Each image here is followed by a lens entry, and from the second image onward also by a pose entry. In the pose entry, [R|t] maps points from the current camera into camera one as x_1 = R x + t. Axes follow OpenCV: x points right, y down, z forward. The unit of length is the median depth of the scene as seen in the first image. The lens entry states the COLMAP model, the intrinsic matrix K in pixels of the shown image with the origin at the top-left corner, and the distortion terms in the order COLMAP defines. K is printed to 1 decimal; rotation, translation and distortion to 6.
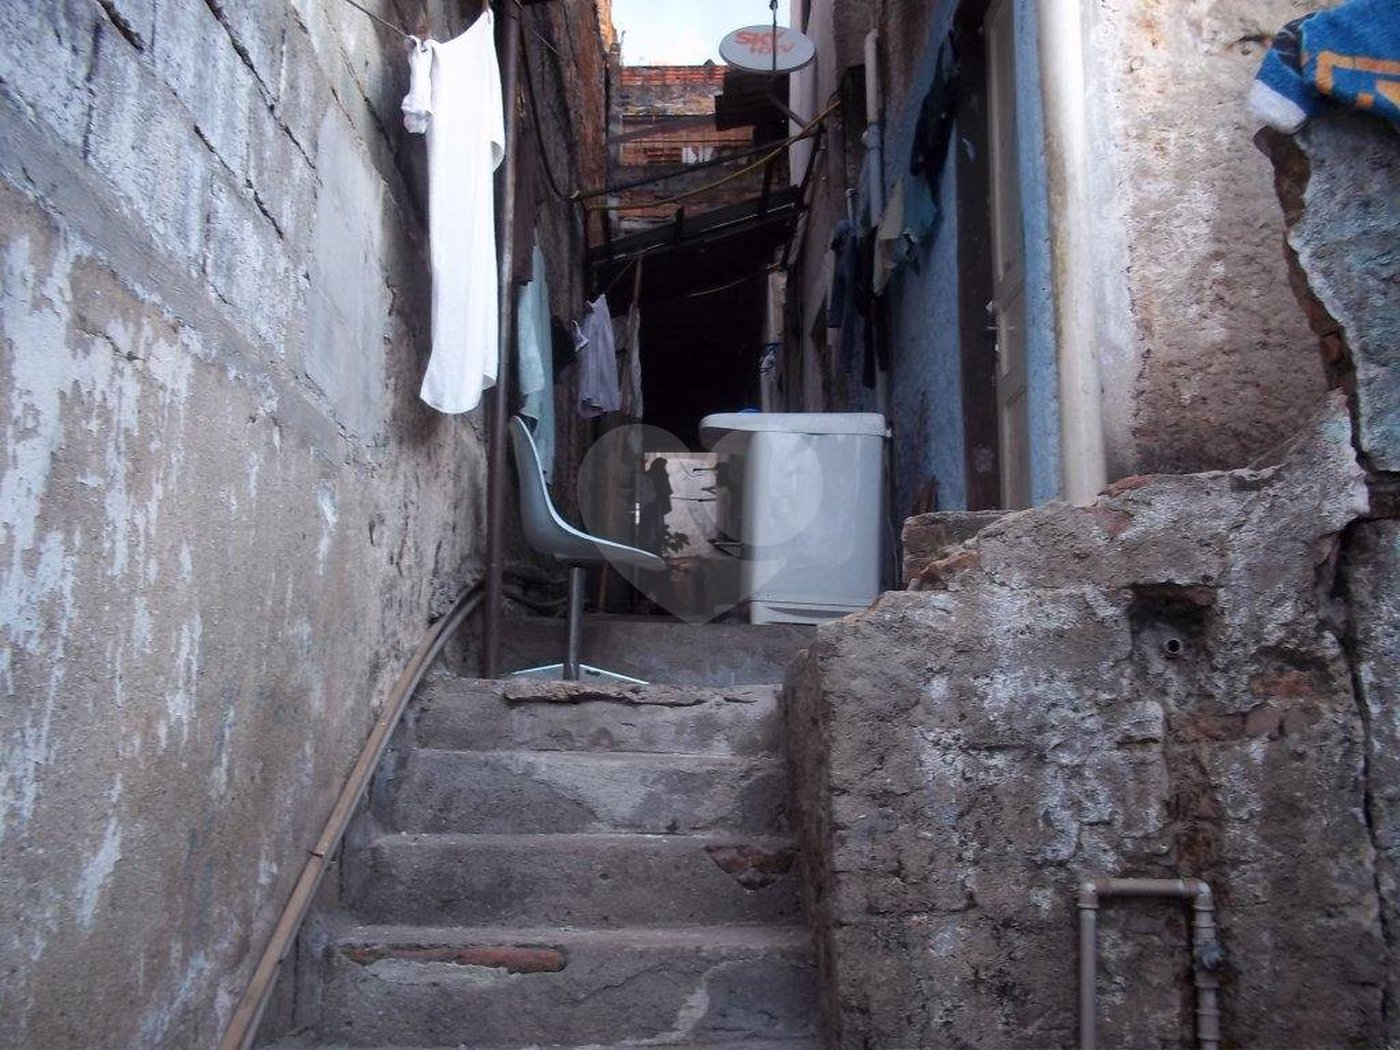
lens RADIAL K [[1496.9, 0, 702.9], [0, 1496.9, 521.6], [0, 0, 1]] dist [0.019998, 0.014882]
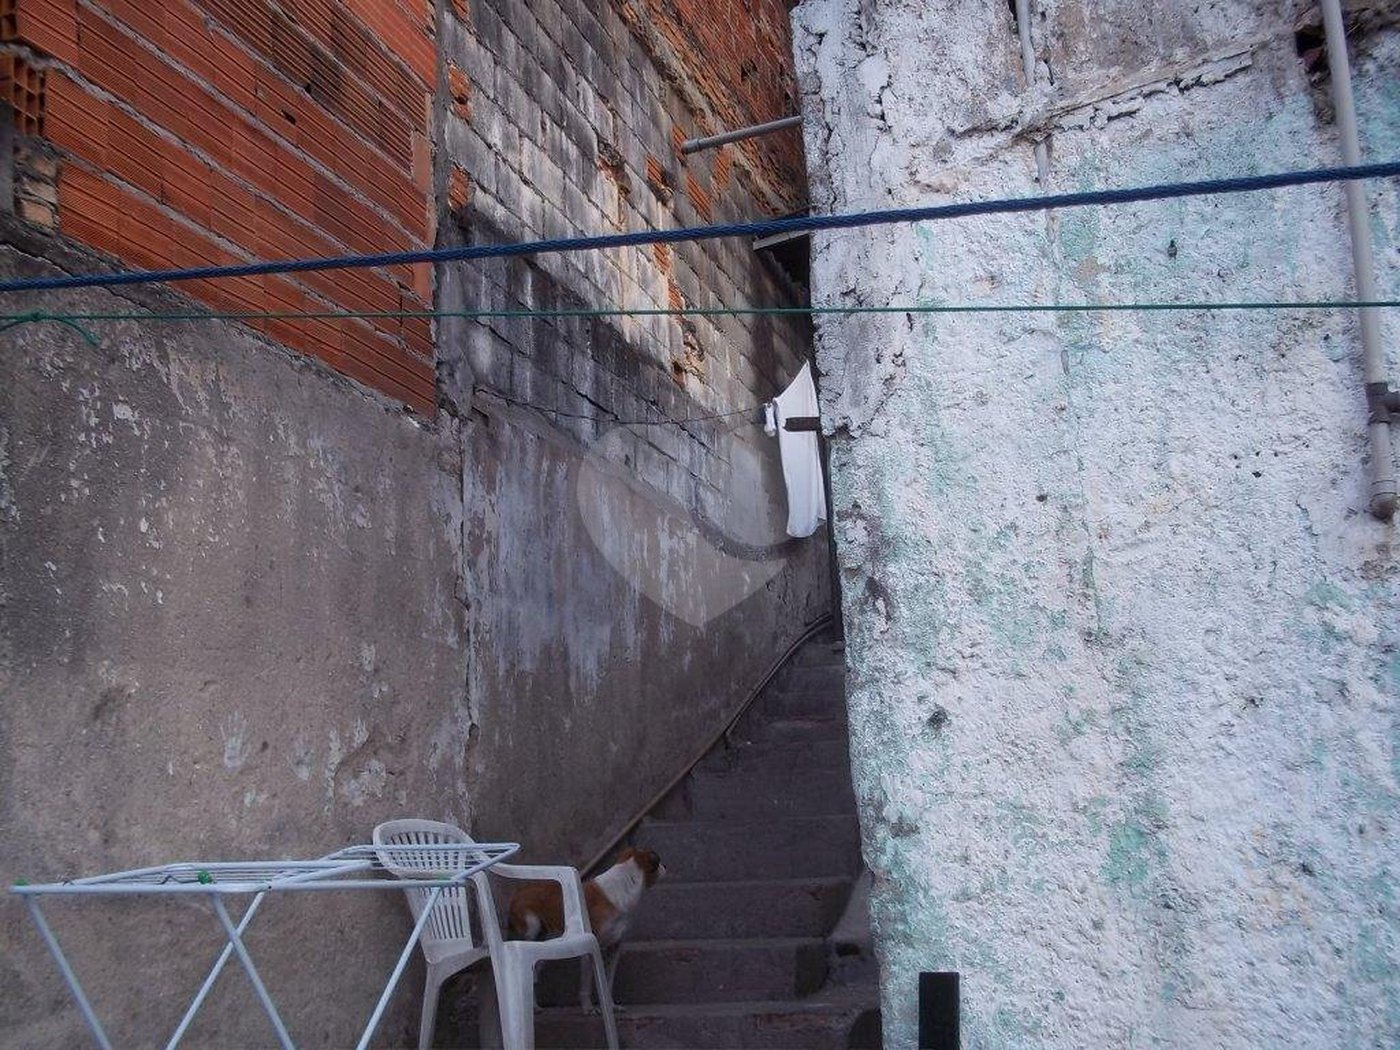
lens RADIAL K [[1496.9, 0, 702.9], [0, 1496.9, 521.6], [0, 0, 1]] dist [0.019998, 0.014882]
pose [[0.935359, -0.121757, -0.332084, 0.778569], [0.098039, 0.991343, -0.087330, 0.156131], [0.339842, 0.049127, 0.939199, -2.120263]]
